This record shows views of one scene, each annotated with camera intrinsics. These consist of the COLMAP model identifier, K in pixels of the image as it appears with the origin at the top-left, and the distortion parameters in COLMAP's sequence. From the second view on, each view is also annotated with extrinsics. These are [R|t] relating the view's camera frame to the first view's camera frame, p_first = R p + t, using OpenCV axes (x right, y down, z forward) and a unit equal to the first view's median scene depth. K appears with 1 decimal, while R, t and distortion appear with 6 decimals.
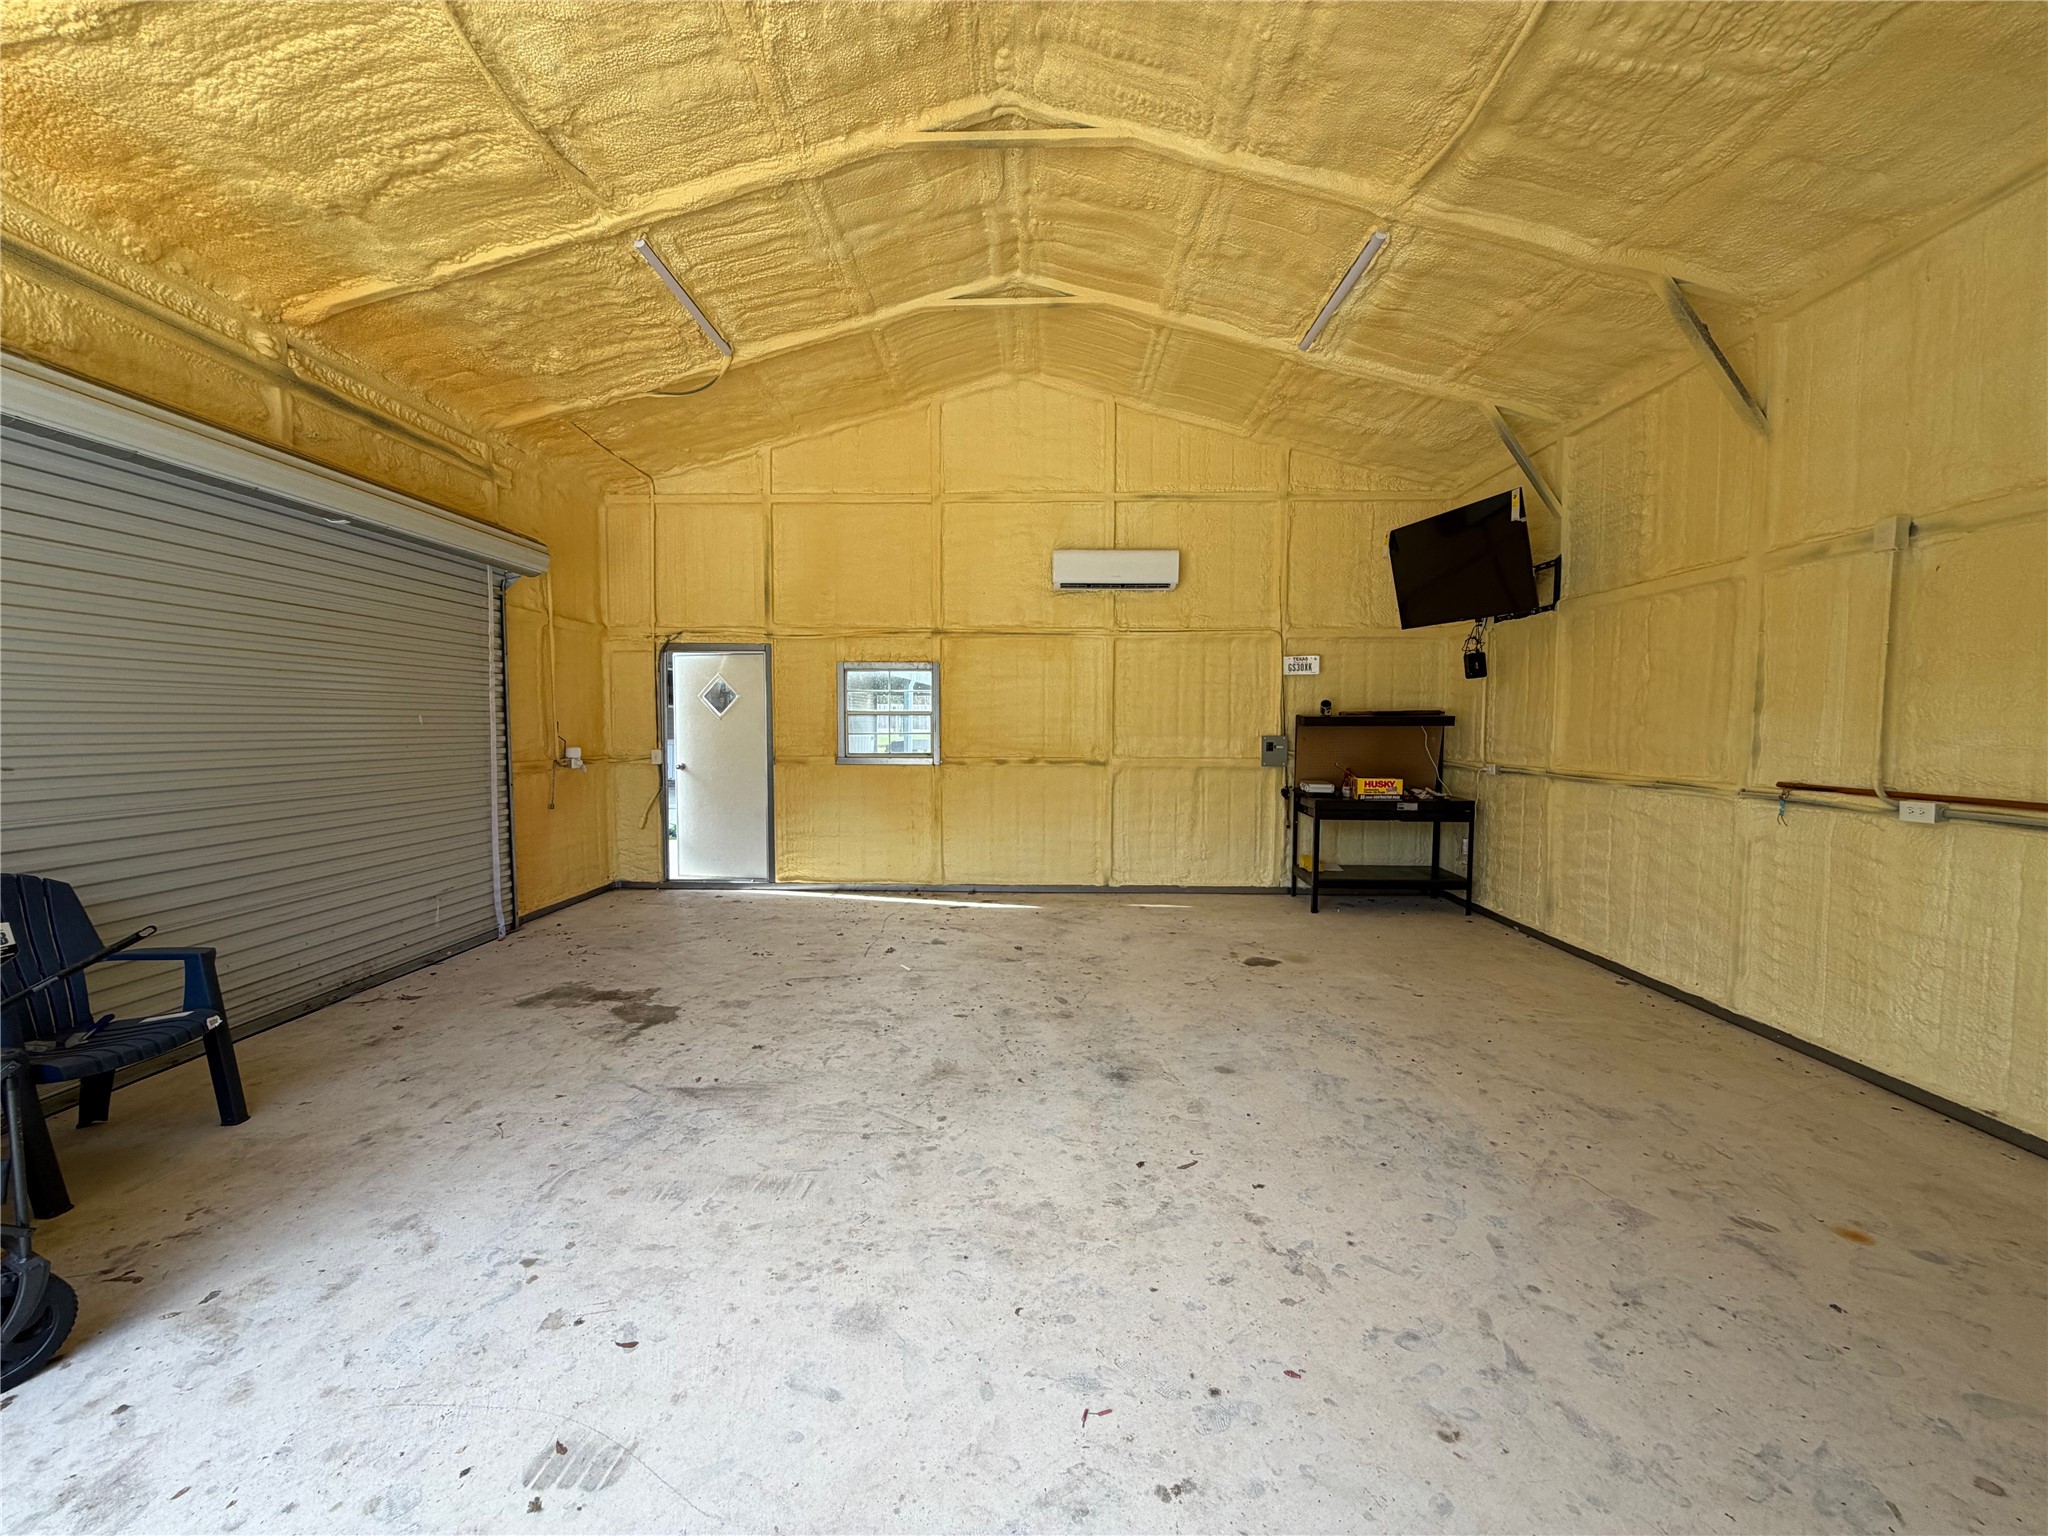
lens RADIAL K [[812.8, 0, 1019.8], [0, 812.8, 768.3], [0, 0, 1]] dist [-0.000299, -0.000058]
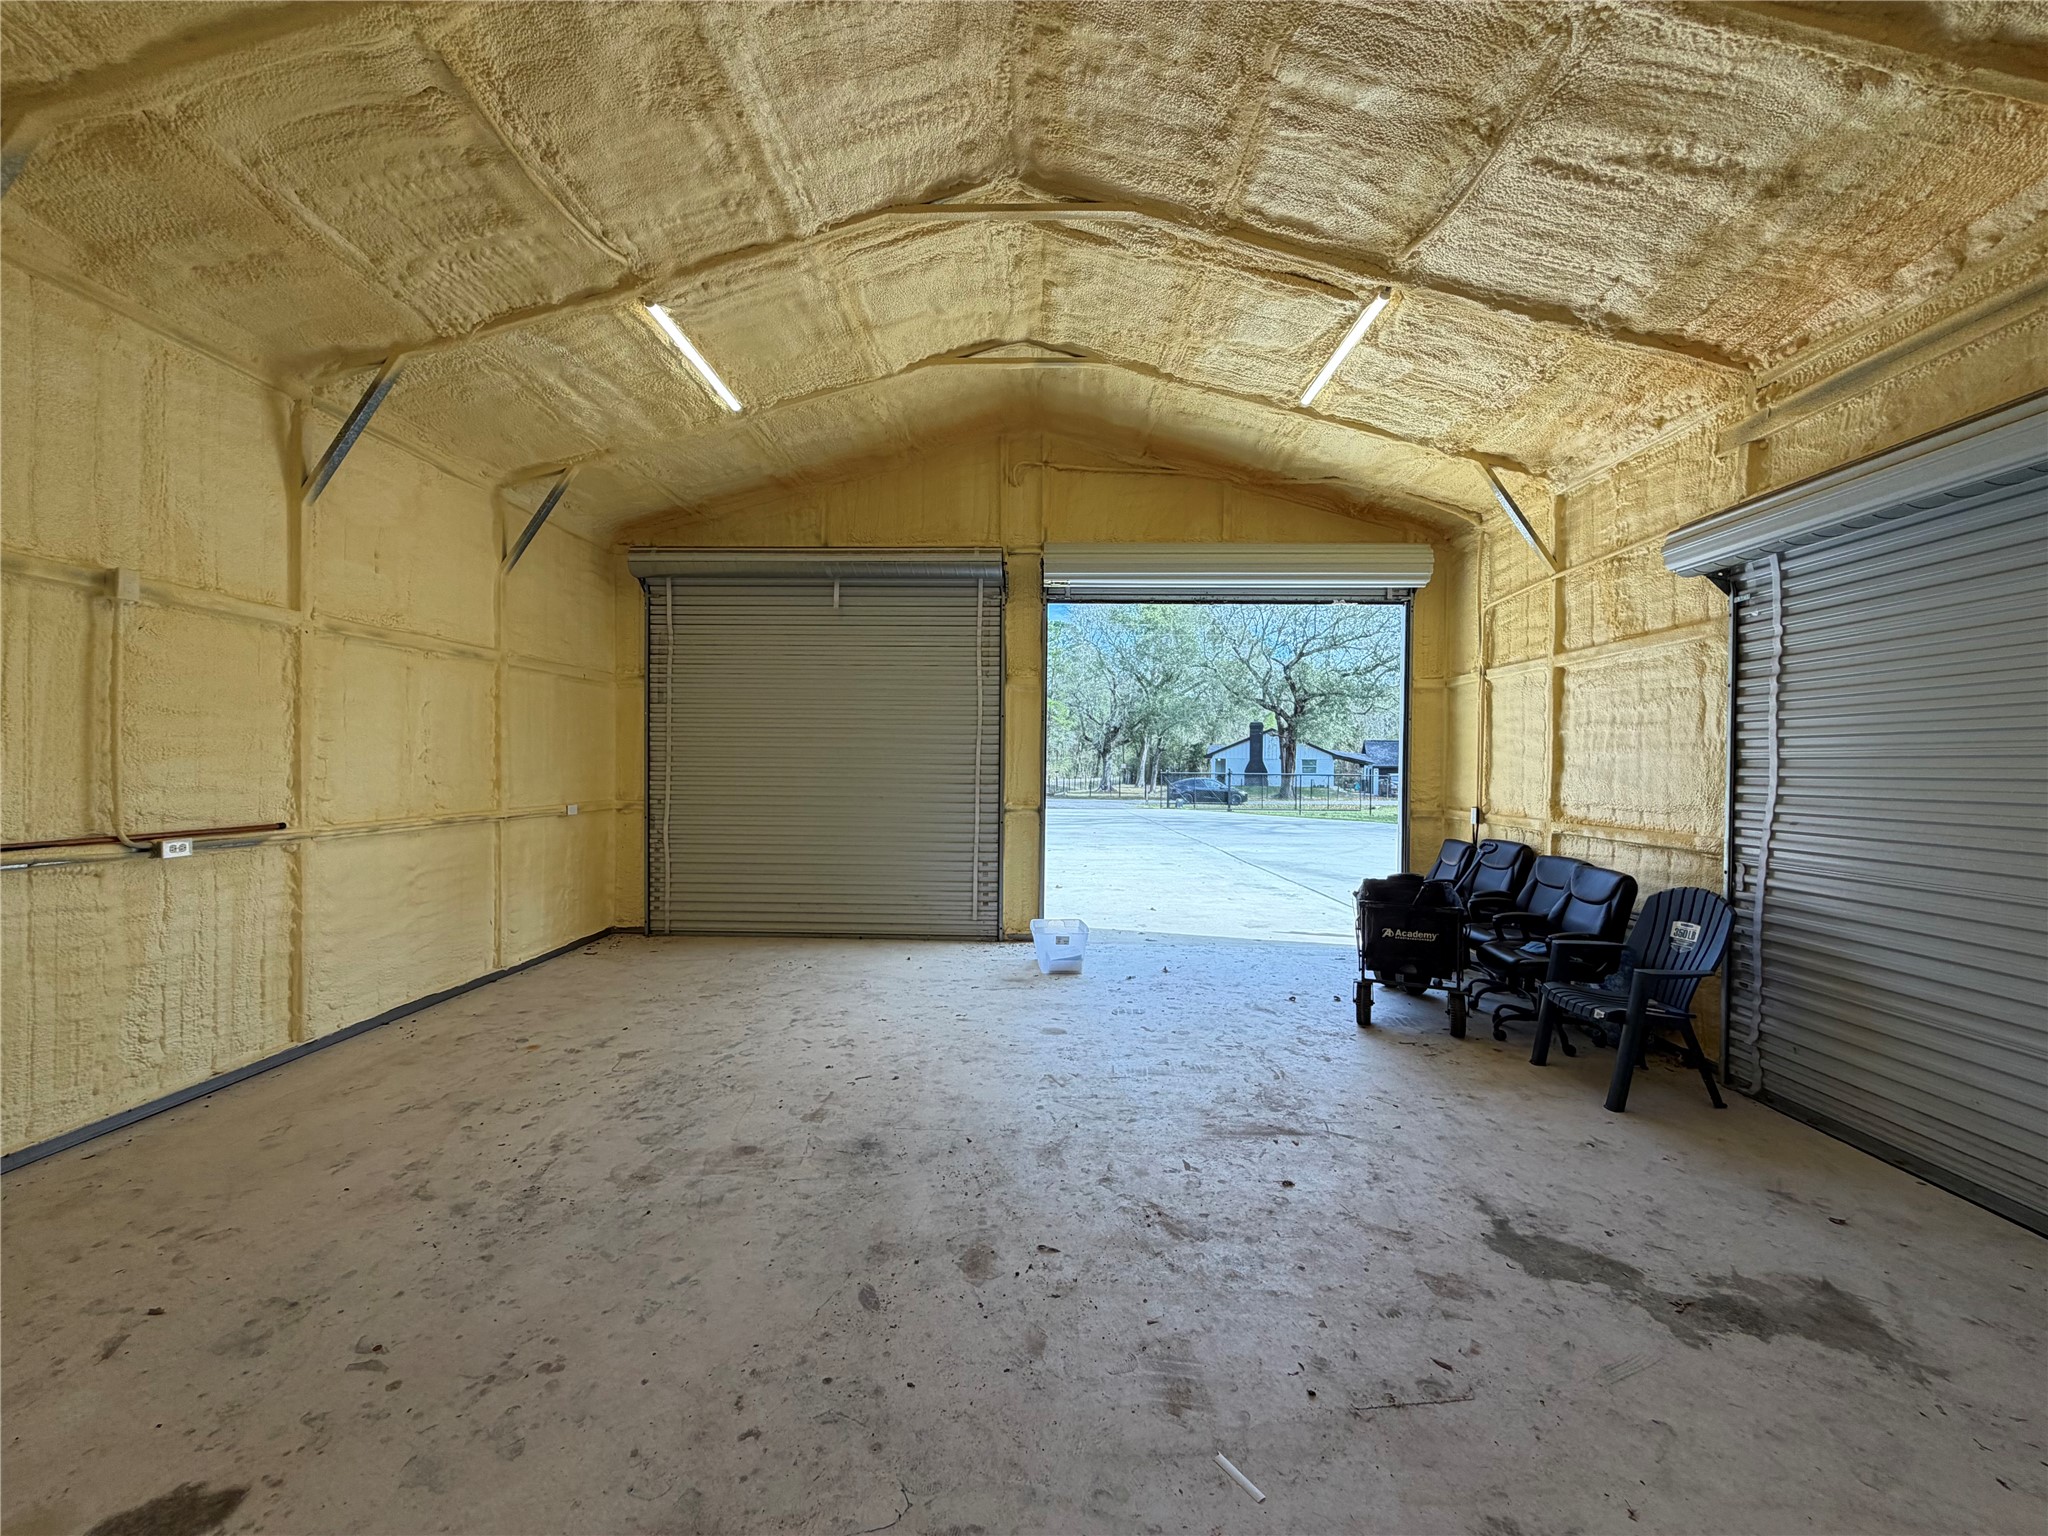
lens RADIAL K [[812.8, 0, 1019.8], [0, 812.8, 768.3], [0, 0, 1]] dist [-0.000299, -0.000058]
pose [[-0.999909, -0.011017, 0.007722, -0.054235], [-0.010555, 0.998290, 0.057494, -0.106910], [-0.008342, 0.057407, -0.998316, 1.687978]]
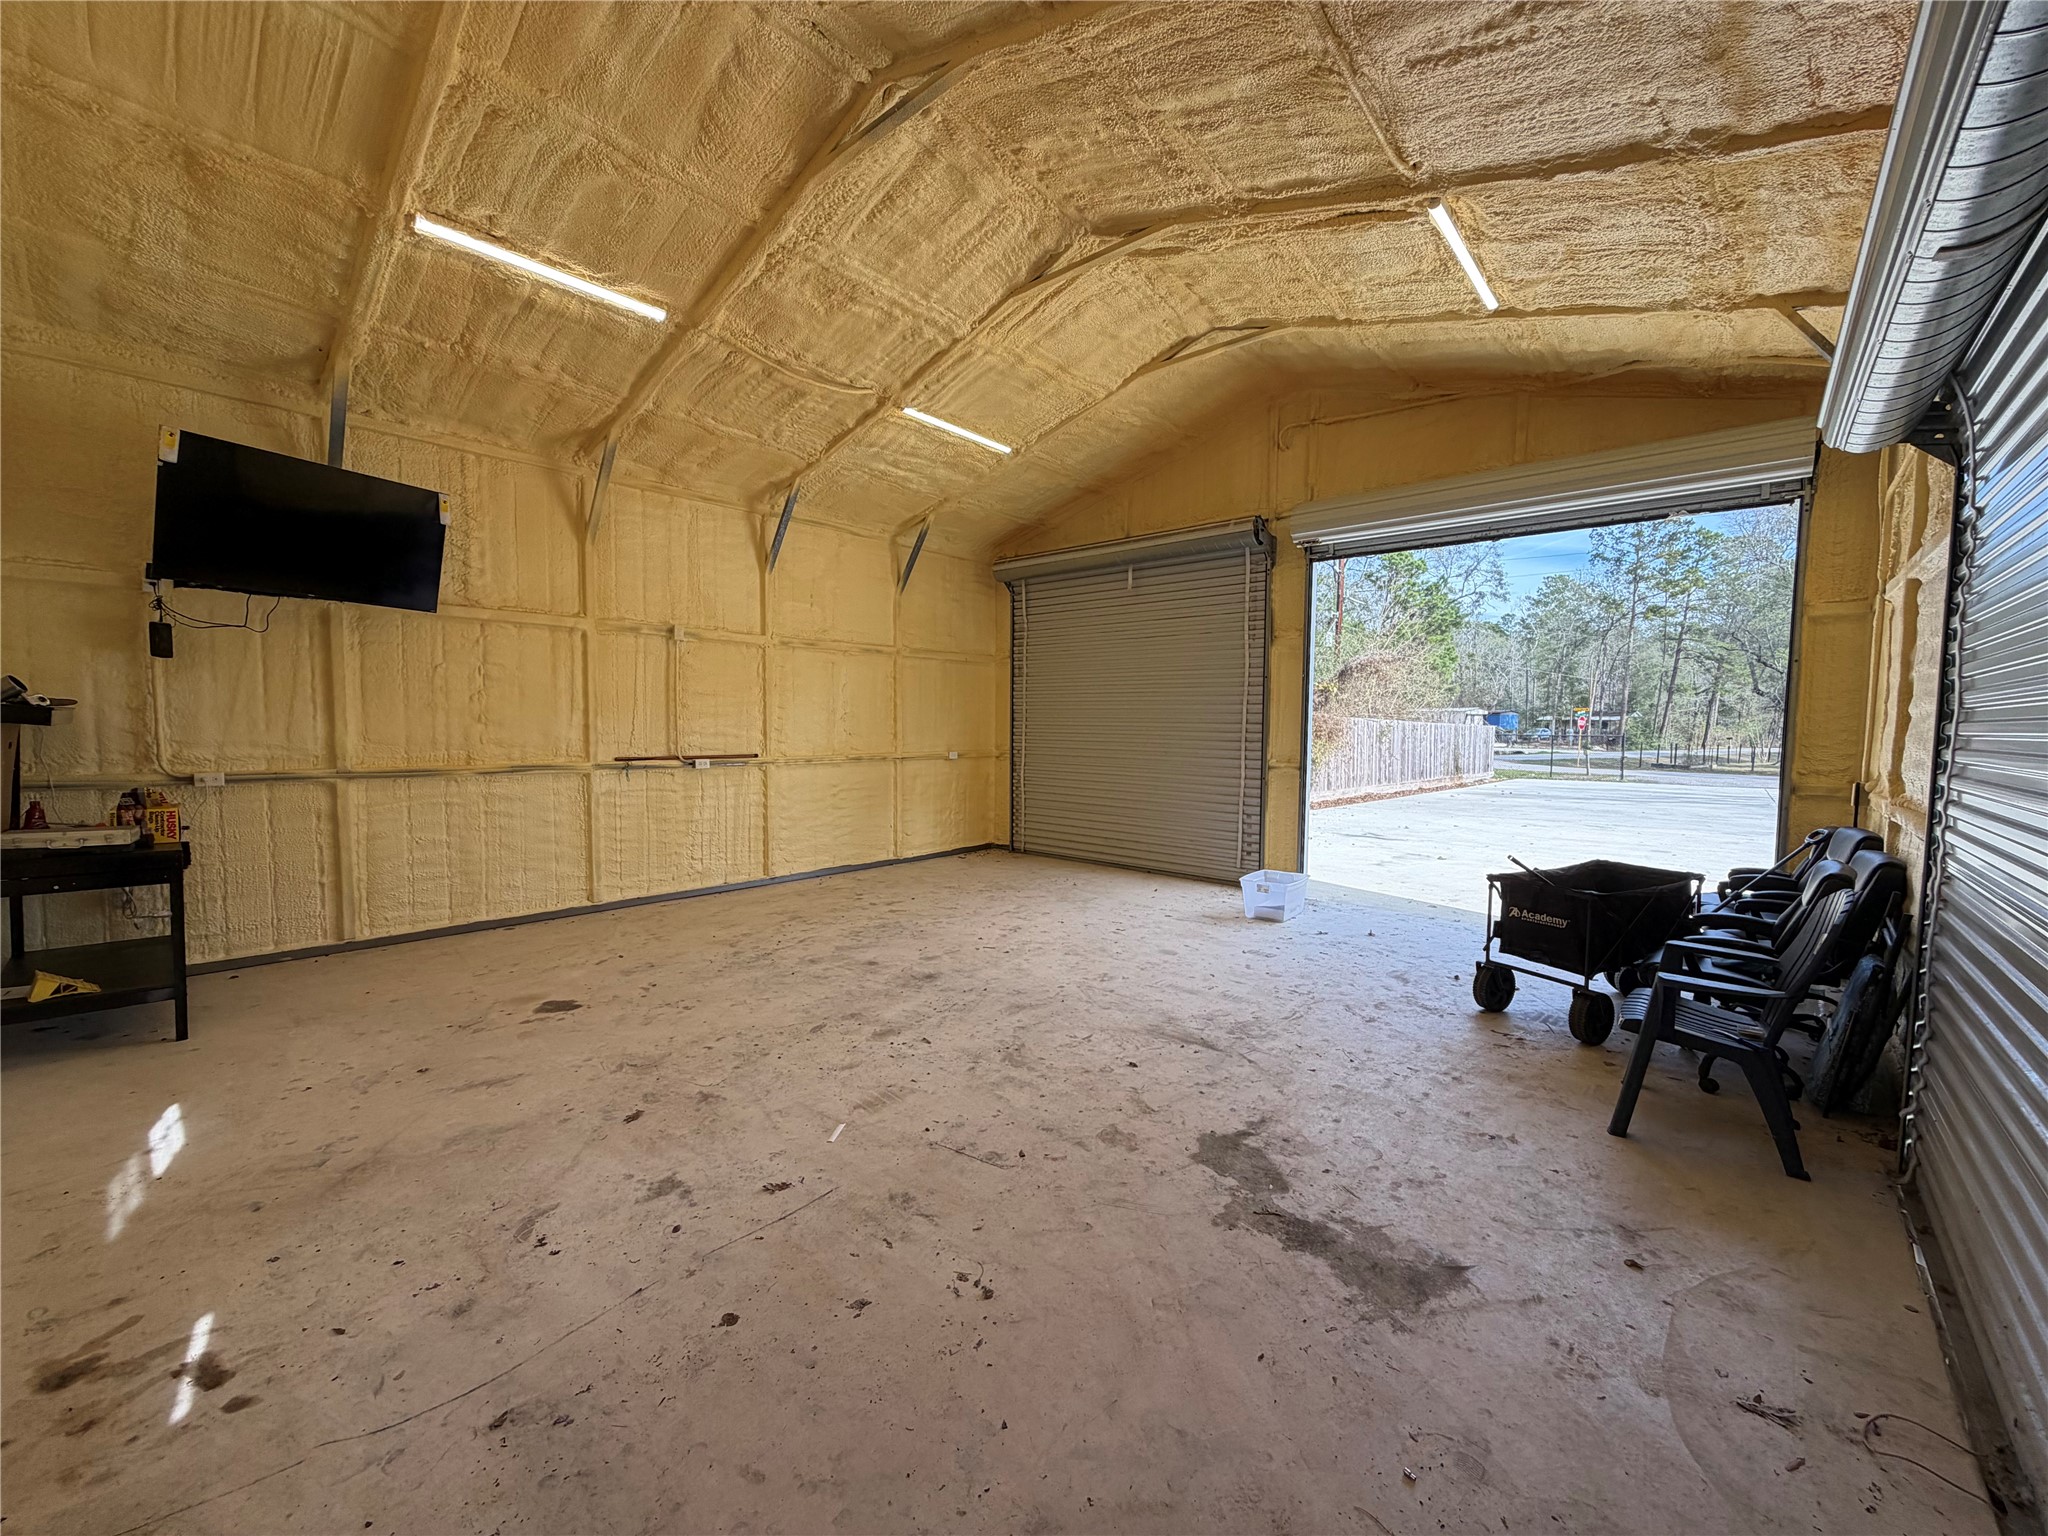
lens RADIAL K [[812.8, 0, 1019.8], [0, 812.8, 768.3], [0, 0, 1]] dist [-0.000299, -0.000058]
pose [[-0.762780, -0.046350, 0.644995, -0.788502], [0.022646, 0.994901, 0.098277, -0.105941], [-0.646261, 0.089571, -0.757841, 1.700622]]
